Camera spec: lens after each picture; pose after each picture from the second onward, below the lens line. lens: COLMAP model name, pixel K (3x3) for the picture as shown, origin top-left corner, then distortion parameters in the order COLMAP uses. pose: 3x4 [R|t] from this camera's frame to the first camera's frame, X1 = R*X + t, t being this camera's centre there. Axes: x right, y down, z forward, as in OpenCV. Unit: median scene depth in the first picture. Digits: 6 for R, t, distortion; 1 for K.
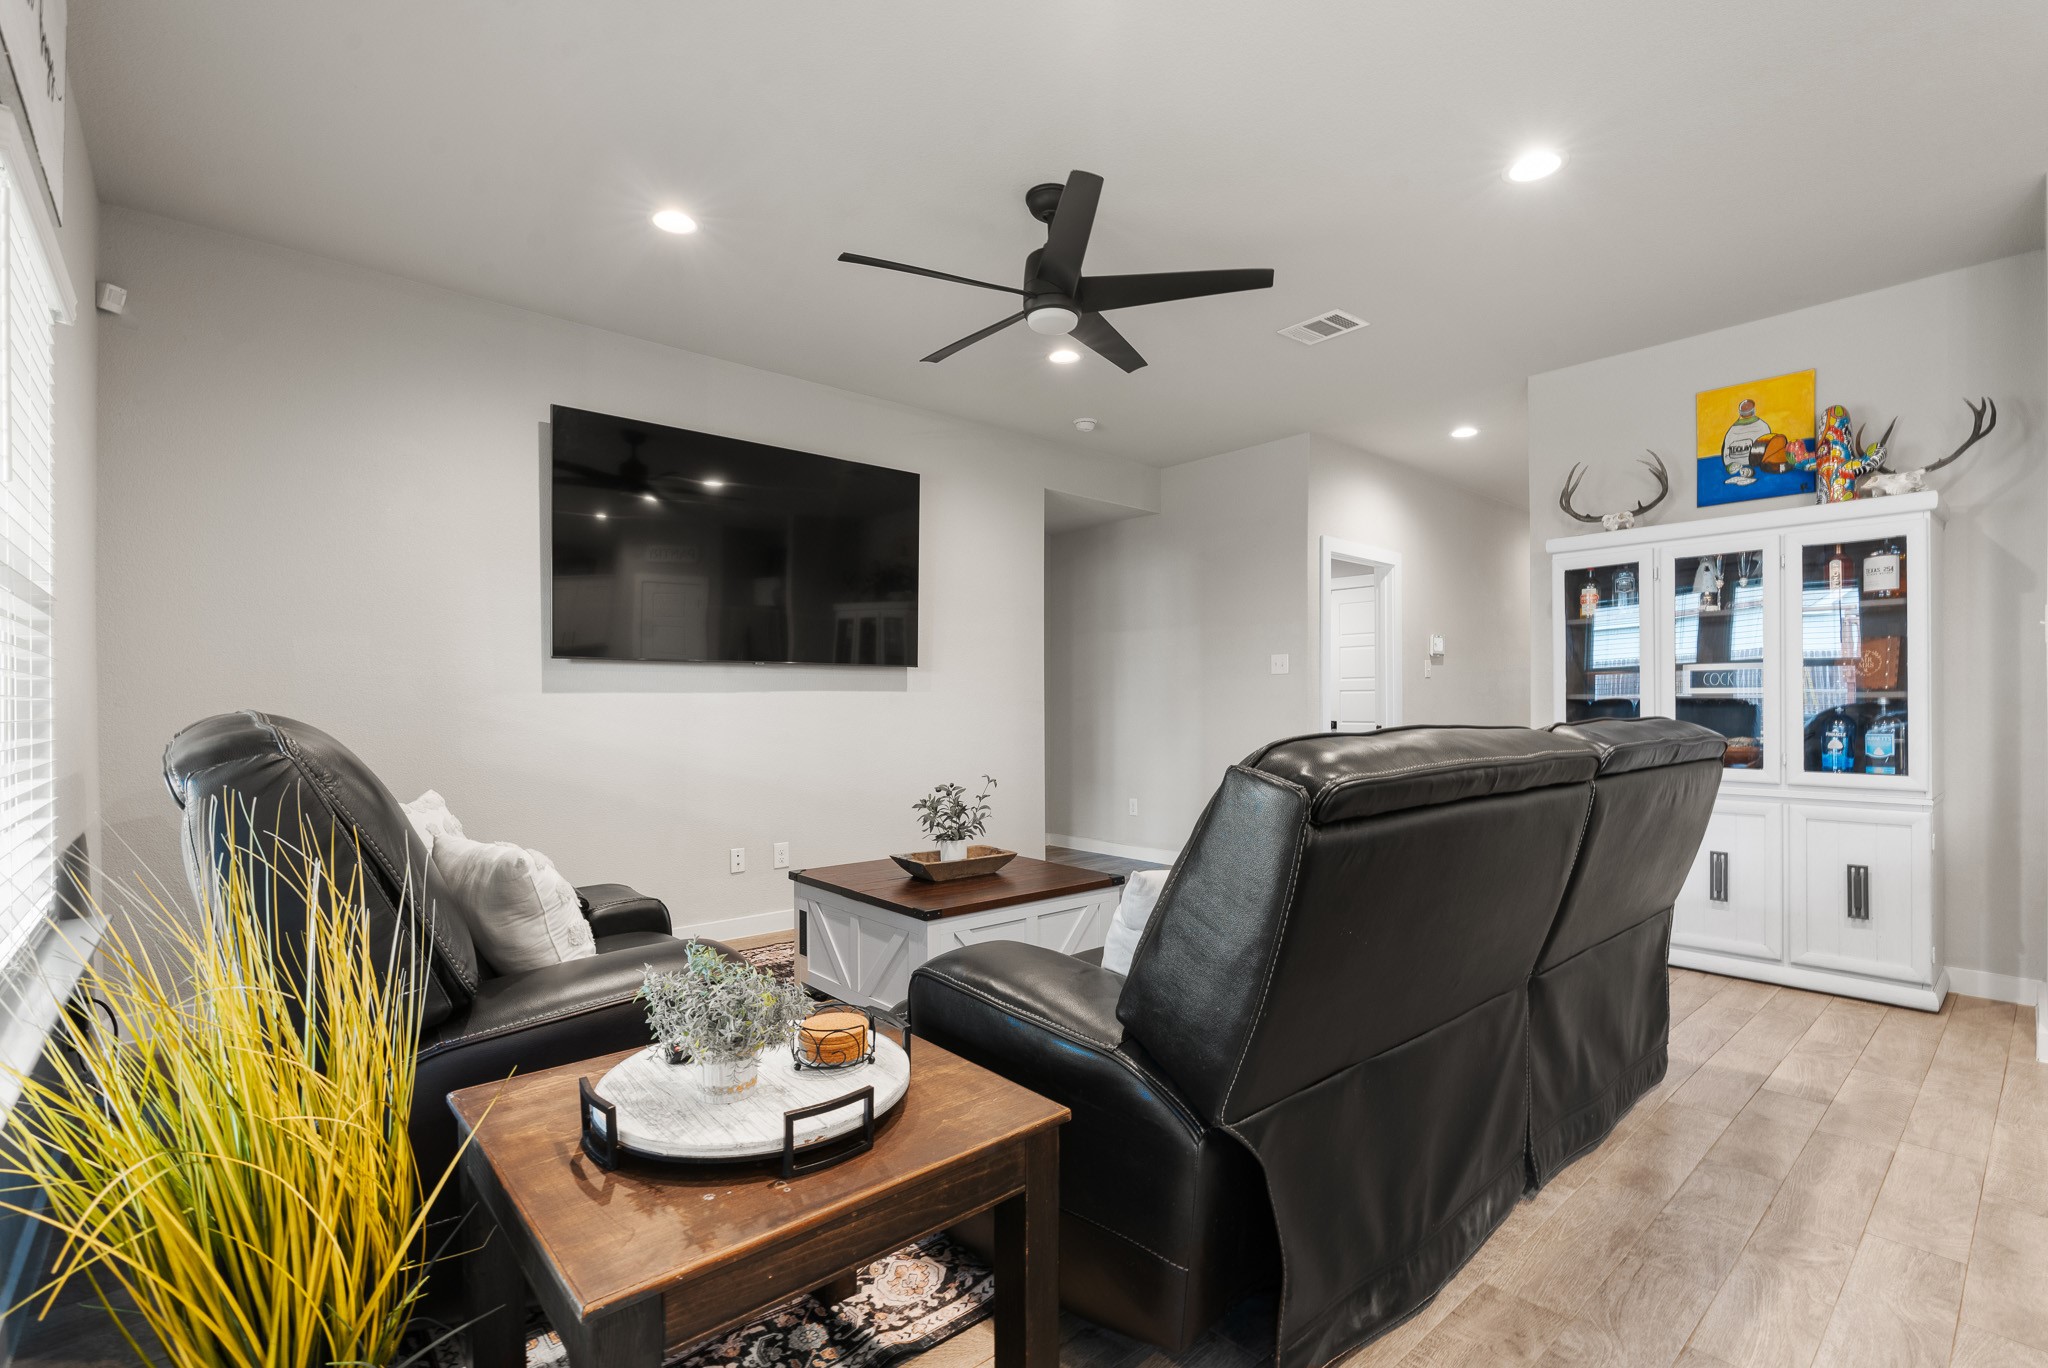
lens RADIAL K [[922.0, 0, 1018.1], [0, 922.0, 702.0], [0, 0, 1]] dist [-0.005504, 0.001521]
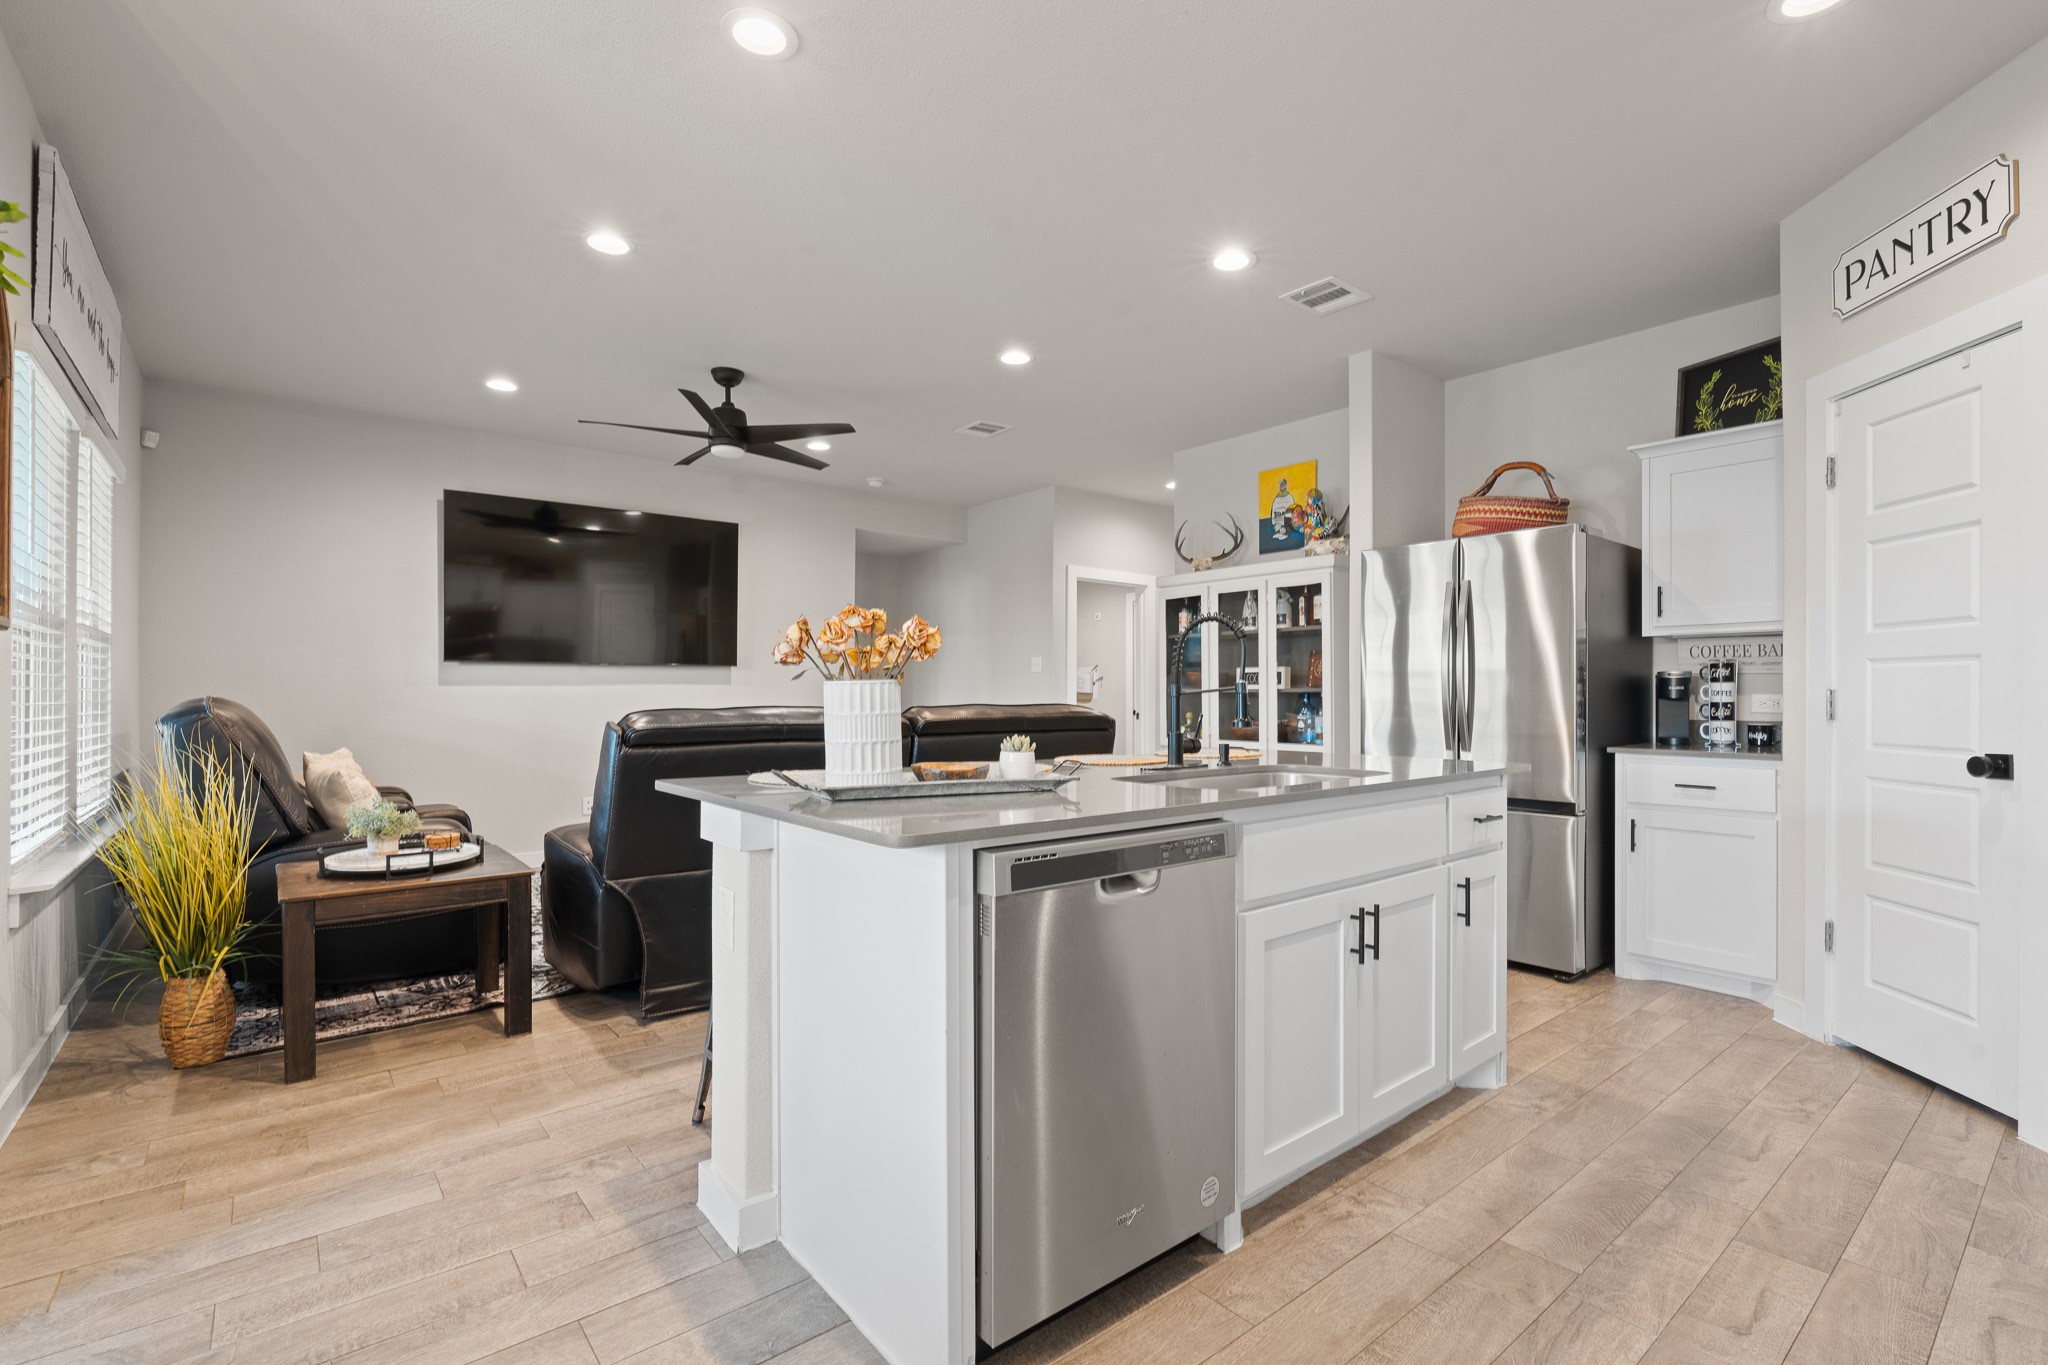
lens RADIAL K [[922.0, 0, 1022.8], [0, 922.0, 687.2], [0, 0, 1]] dist [-0.005504, 0.001521]
pose [[0.999491, 0.003276, -0.031747, 0.462771], [-0.003473, 0.999975, -0.006169, -0.001448], [0.031726, 0.006276, 0.999477, -0.433740]]
